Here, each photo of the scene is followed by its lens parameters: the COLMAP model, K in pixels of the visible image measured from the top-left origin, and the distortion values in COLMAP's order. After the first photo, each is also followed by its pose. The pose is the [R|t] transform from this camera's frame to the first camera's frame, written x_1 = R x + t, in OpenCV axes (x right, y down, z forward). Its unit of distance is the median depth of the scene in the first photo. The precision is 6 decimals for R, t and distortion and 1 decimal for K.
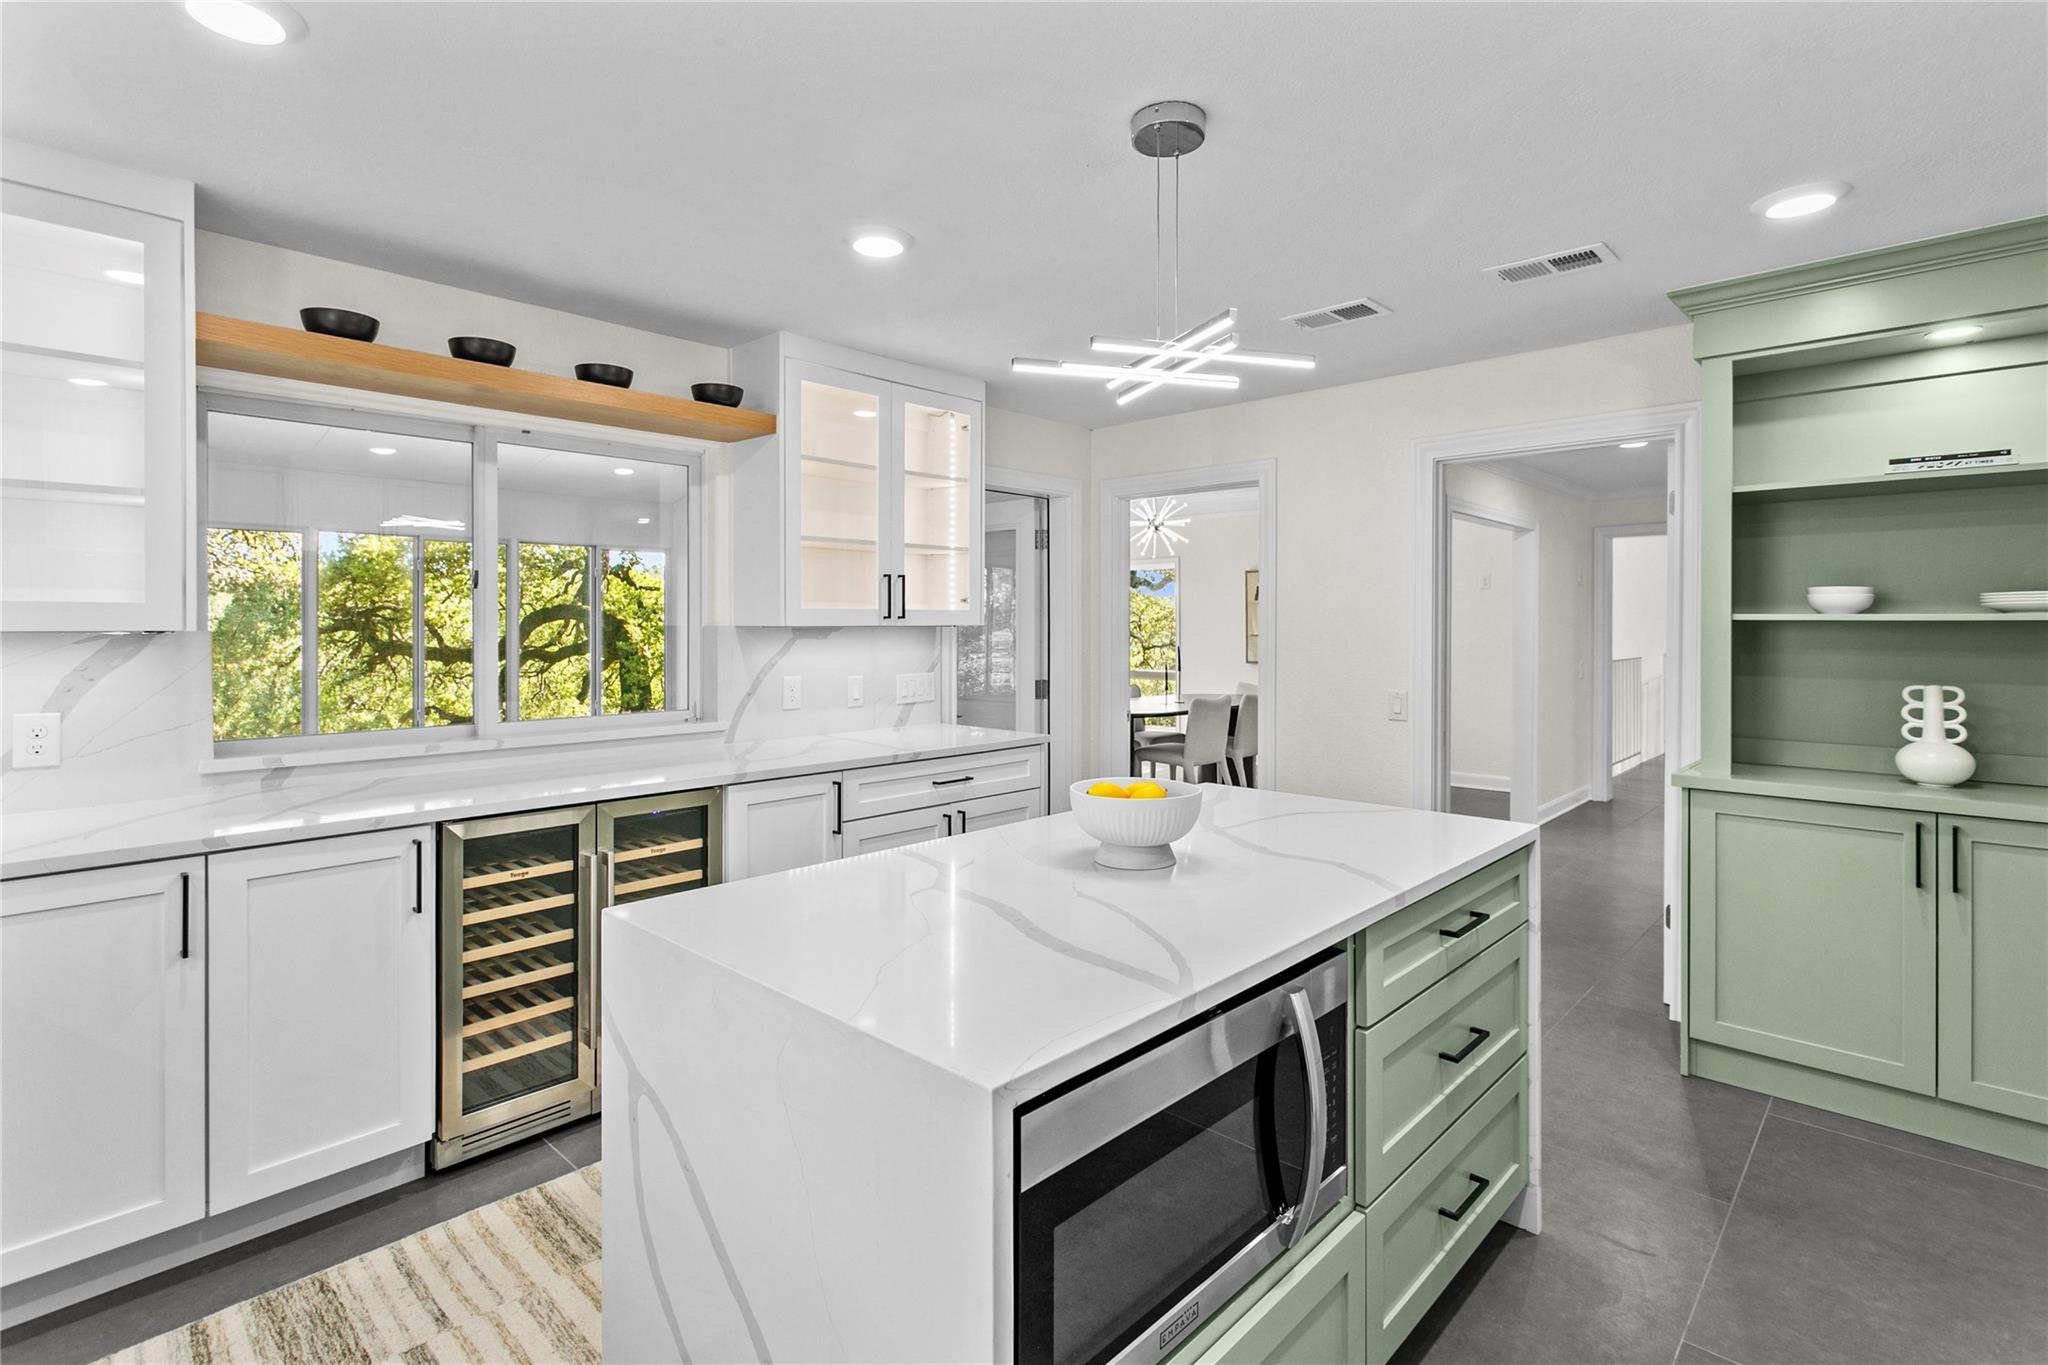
lens RADIAL K [[986.4, 0, 1019.9], [0, 986.4, 675.1], [0, 0, 1]] dist [0.002568, 0.000282]
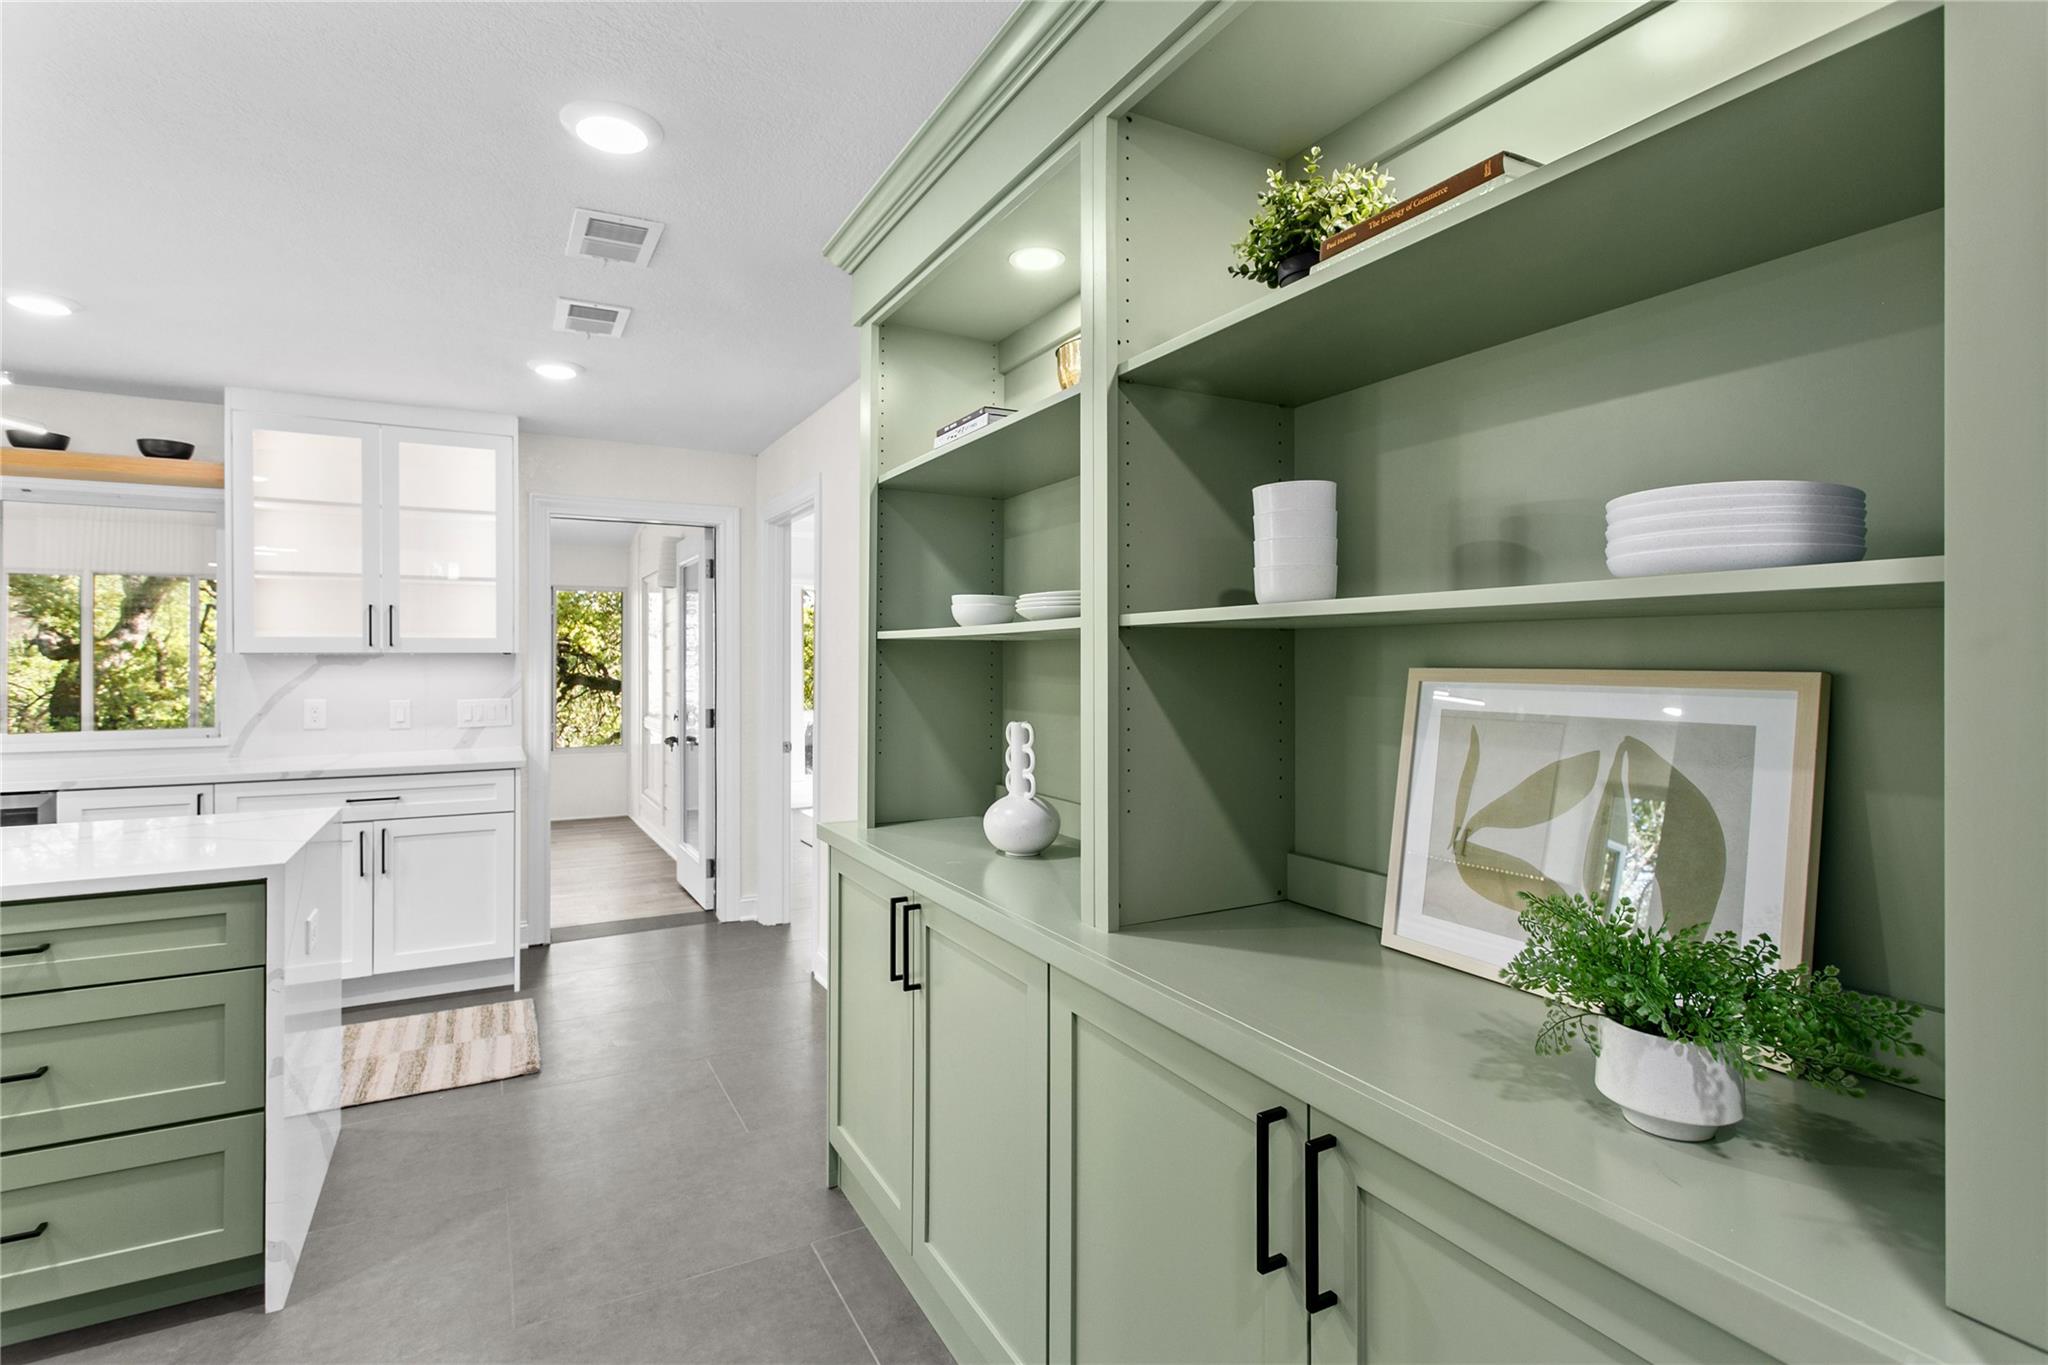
lens RADIAL K [[986.4, 0, 1019.9], [0, 986.4, 675.1], [0, 0, 1]] dist [0.002568, 0.000282]
pose [[0.948754, 0.002788, -0.316002, 0.881592], [-0.013909, 0.999360, -0.032942, -0.000354], [0.315708, 0.035649, 0.948187, 0.209244]]
